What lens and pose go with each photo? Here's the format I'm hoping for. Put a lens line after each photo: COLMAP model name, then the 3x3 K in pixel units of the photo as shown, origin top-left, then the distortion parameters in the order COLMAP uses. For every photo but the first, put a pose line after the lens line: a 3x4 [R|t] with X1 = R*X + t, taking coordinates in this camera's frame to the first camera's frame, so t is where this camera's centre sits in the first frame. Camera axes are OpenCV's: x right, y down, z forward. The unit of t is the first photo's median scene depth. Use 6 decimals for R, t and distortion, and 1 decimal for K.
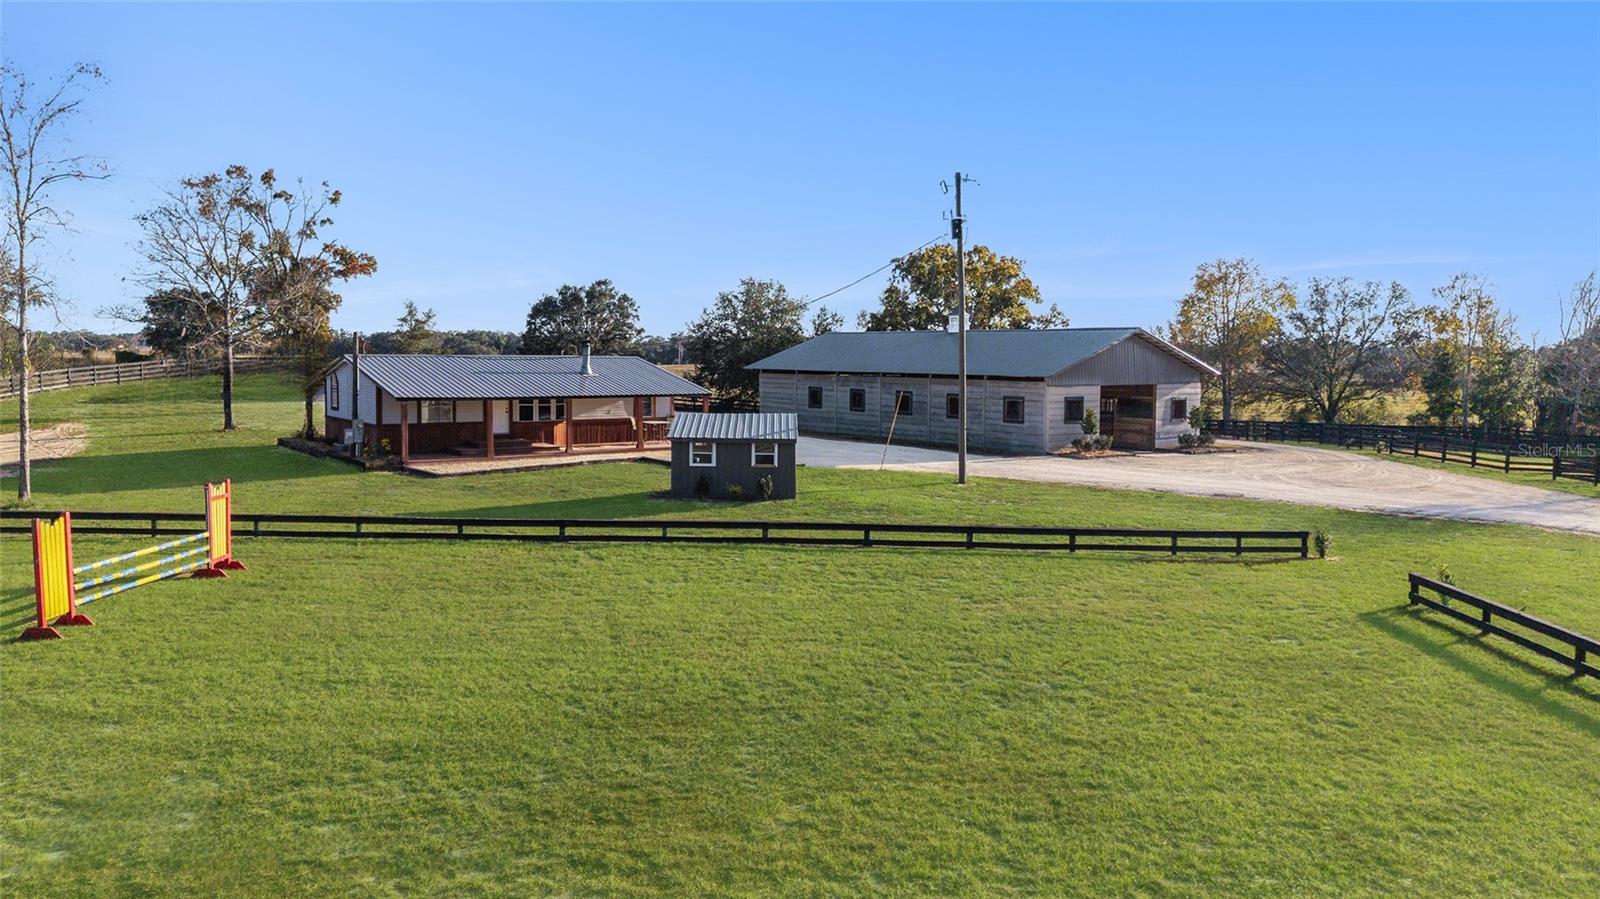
lens RADIAL K [[1074.0, 0, 789.6], [0, 1074.0, 451.9], [0, 0, 1]] dist [0.033087, -0.026079]
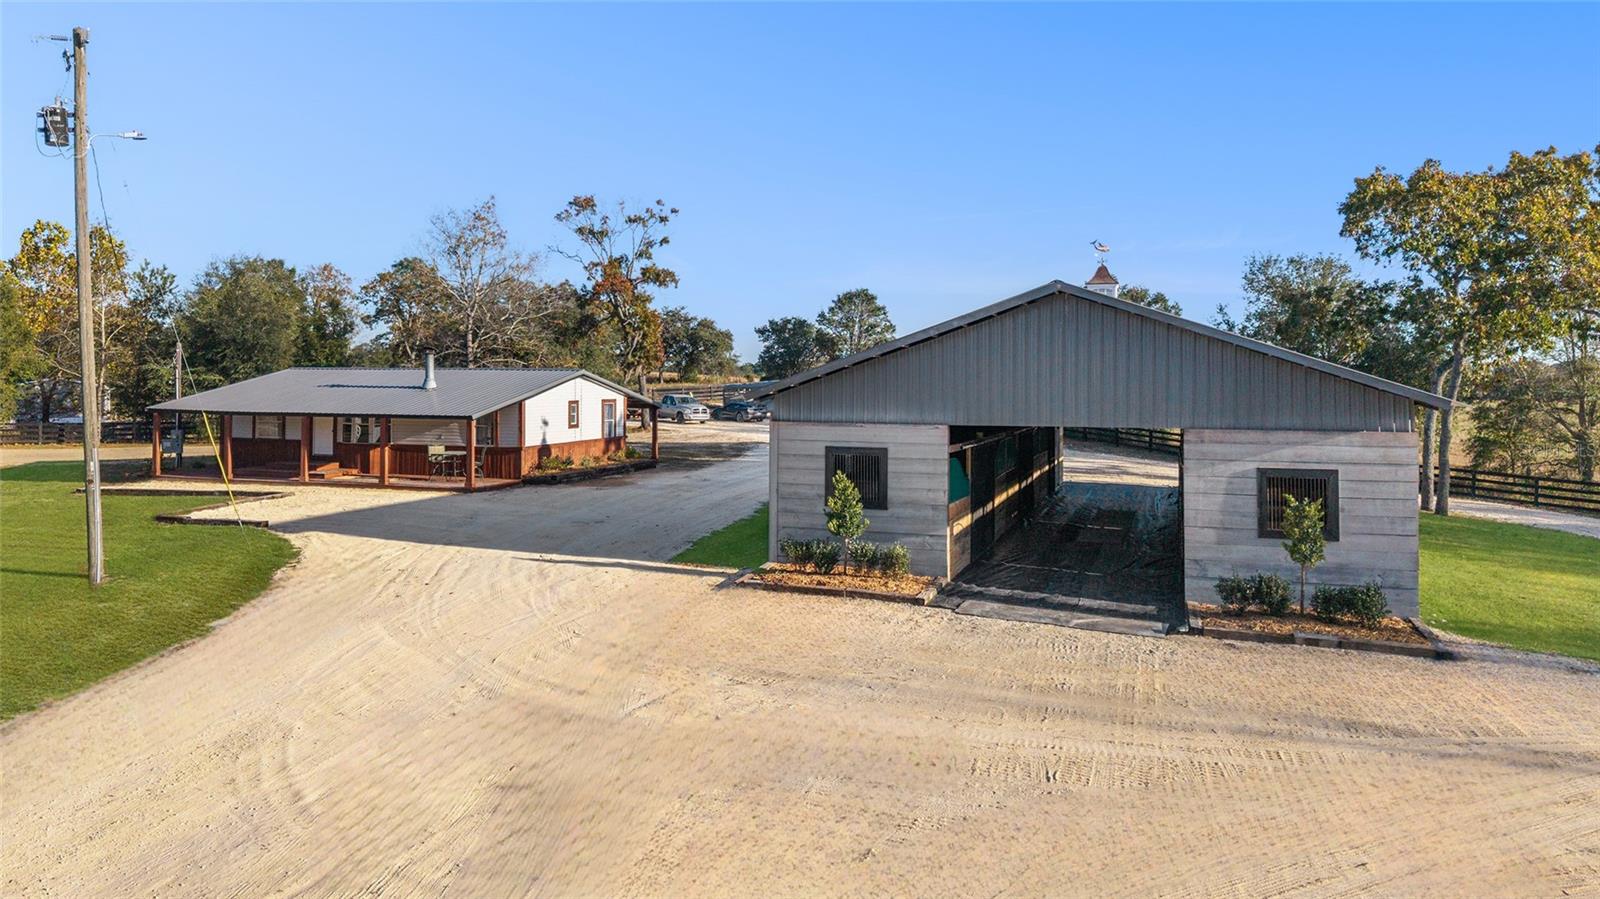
lens RADIAL K [[1074.0, 0, 812.7], [0, 1074.0, 439.0], [0, 0, 1]] dist [0.033087, -0.026079]
pose [[0.565249, 0.040927, -0.823904, 0.478143], [-0.076915, 0.997032, -0.003242, -0.039801], [0.821326, 0.065203, 0.566720, 0.565841]]
